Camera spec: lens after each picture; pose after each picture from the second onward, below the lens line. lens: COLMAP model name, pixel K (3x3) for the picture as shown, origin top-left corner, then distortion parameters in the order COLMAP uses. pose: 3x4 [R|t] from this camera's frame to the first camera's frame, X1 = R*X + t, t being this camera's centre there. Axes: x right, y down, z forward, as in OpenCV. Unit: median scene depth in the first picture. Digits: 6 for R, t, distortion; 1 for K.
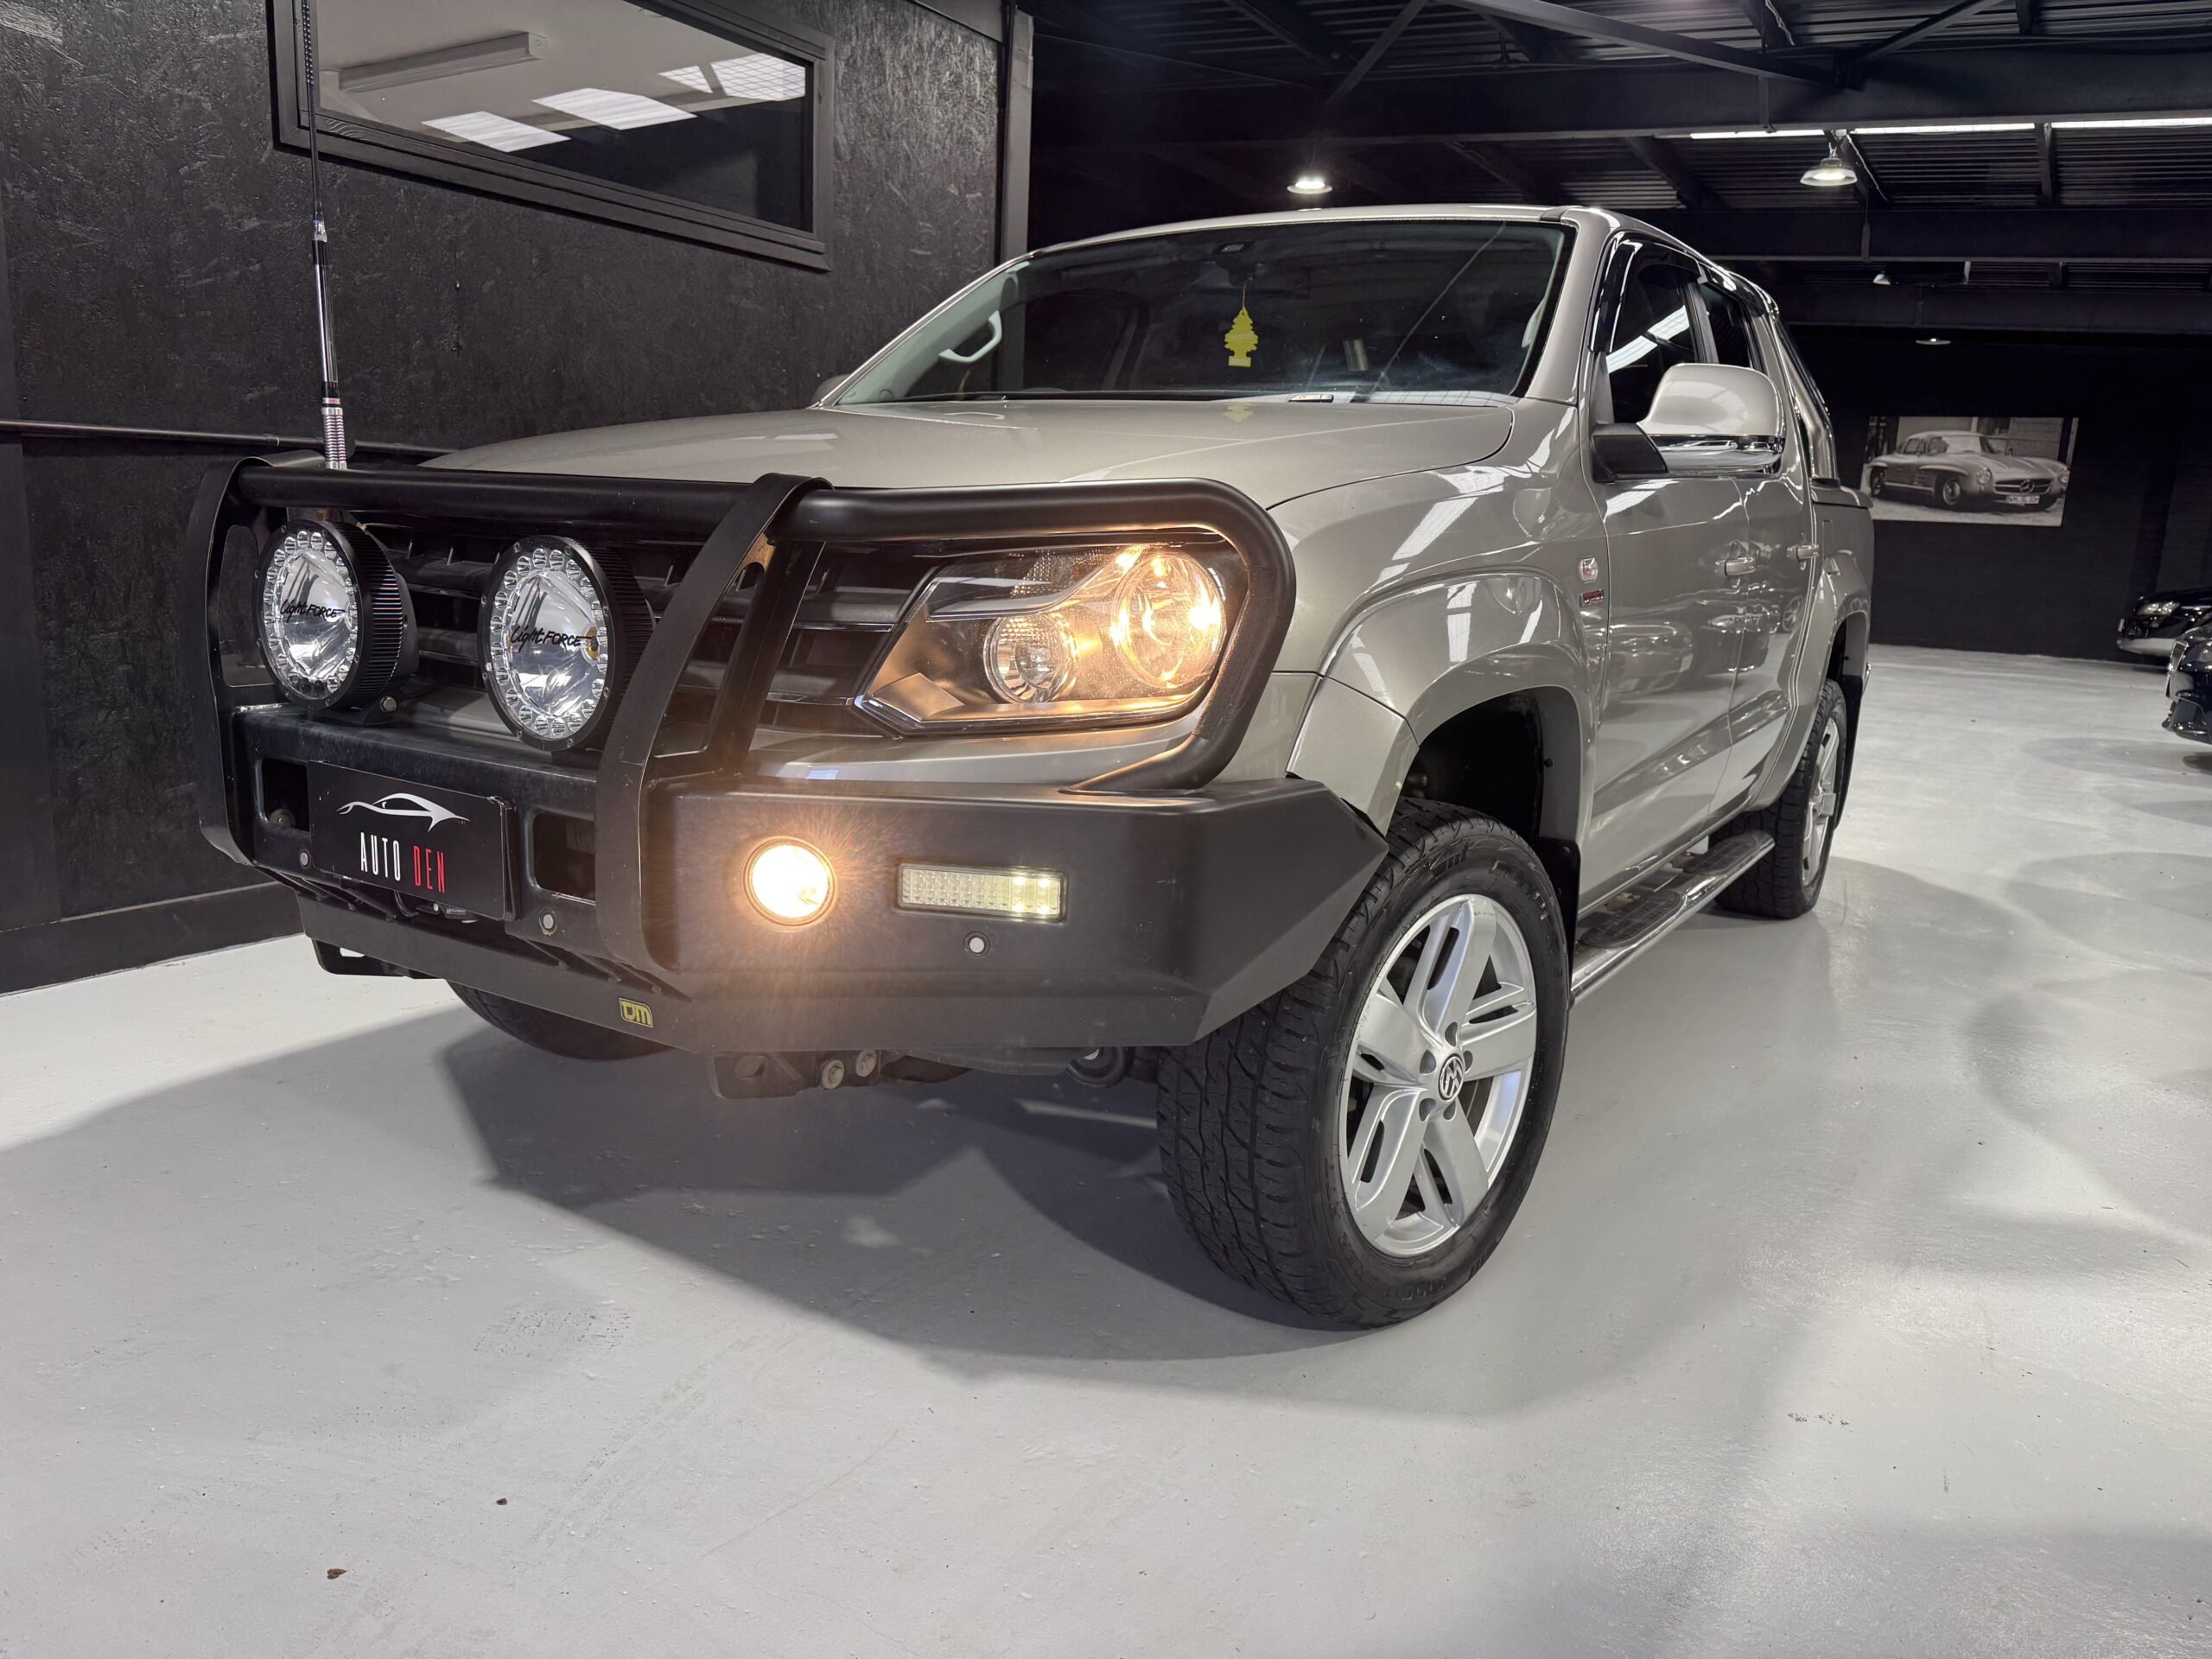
lens RADIAL K [[1561.6, 0, 1094.1], [0, 1561.6, 830.4], [0, 0, 1]] dist [0.011136, -0.007228]
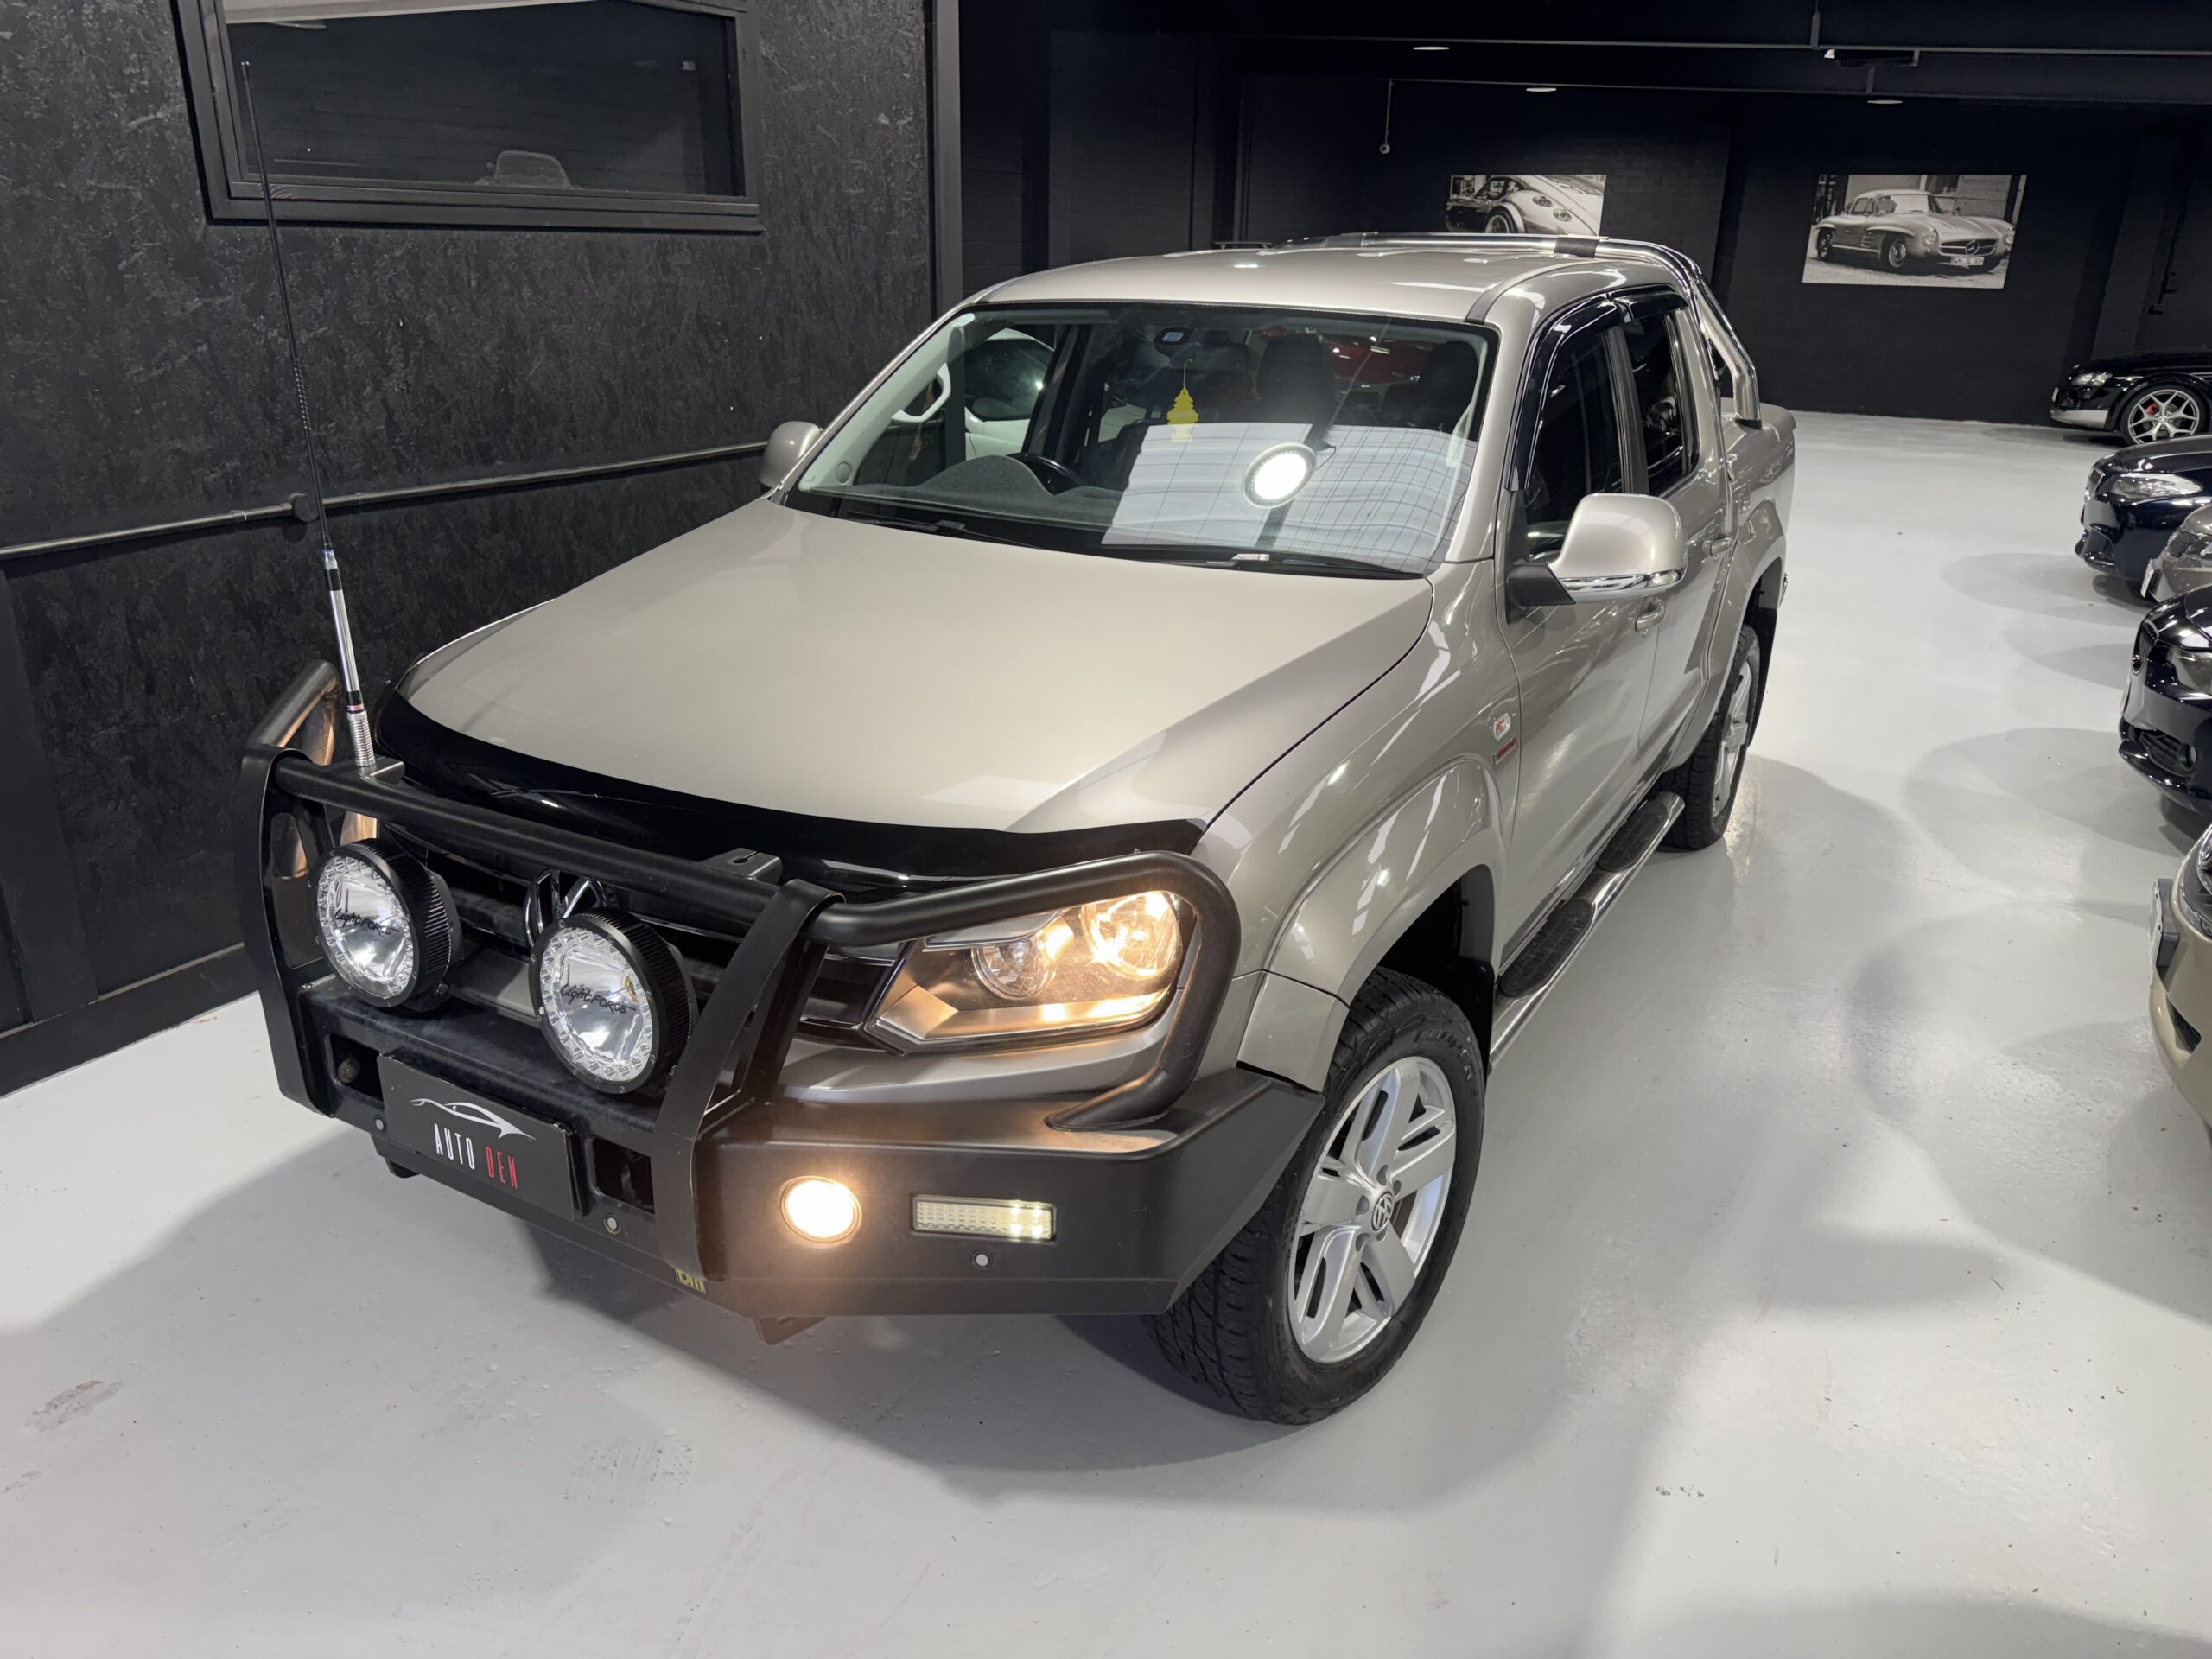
lens RADIAL K [[1561.1, 0, 1108.9], [0, 1561.1, 812.6], [0, 0, 1]] dist [0.007605, -0.002240]
pose [[0.998534, -0.040950, 0.035402, -0.003368], [0.034995, 0.987300, 0.154967, -0.225462], [-0.041299, -0.153501, 0.987285, -0.068791]]
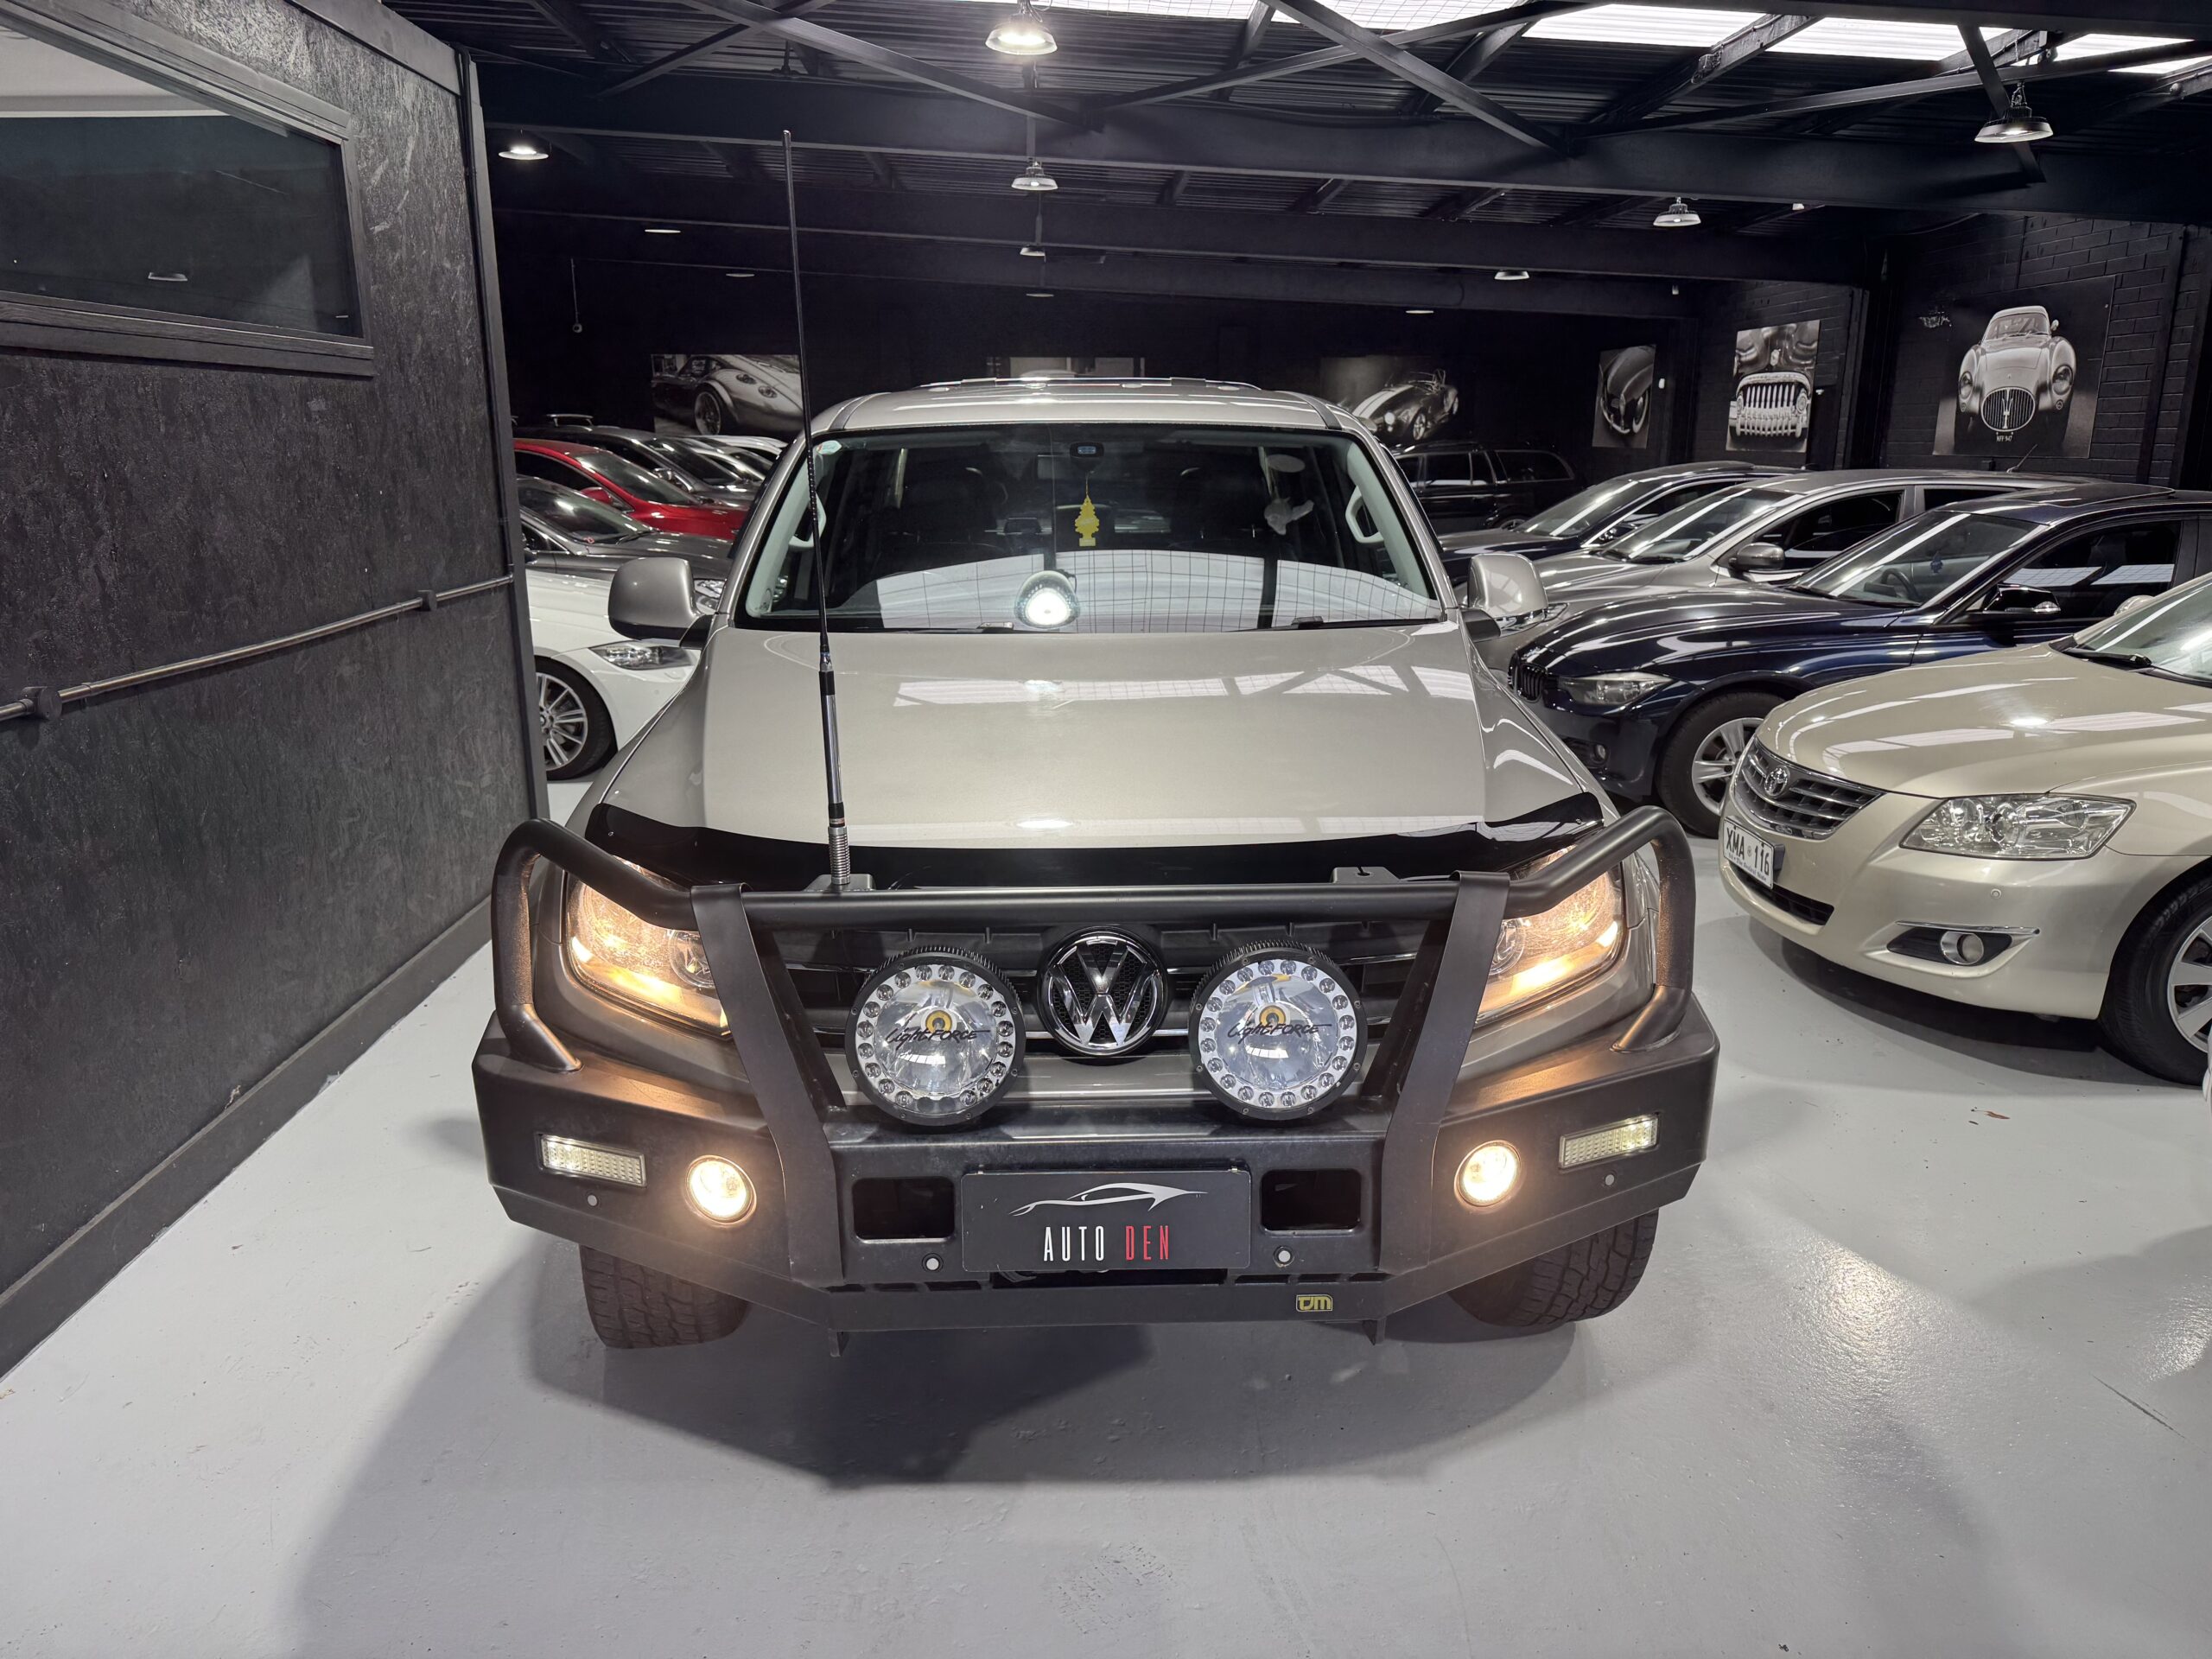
lens RADIAL K [[1569.1, 0, 1106.0], [0, 1569.1, 829.5], [0, 0, 1]] dist [0.053190, -0.064759]
pose [[0.826725, -0.181355, 0.532575, -0.567529], [0.148484, 0.983391, 0.104374, -0.222439], [-0.542659, -0.007210, 0.839922, 0.034372]]
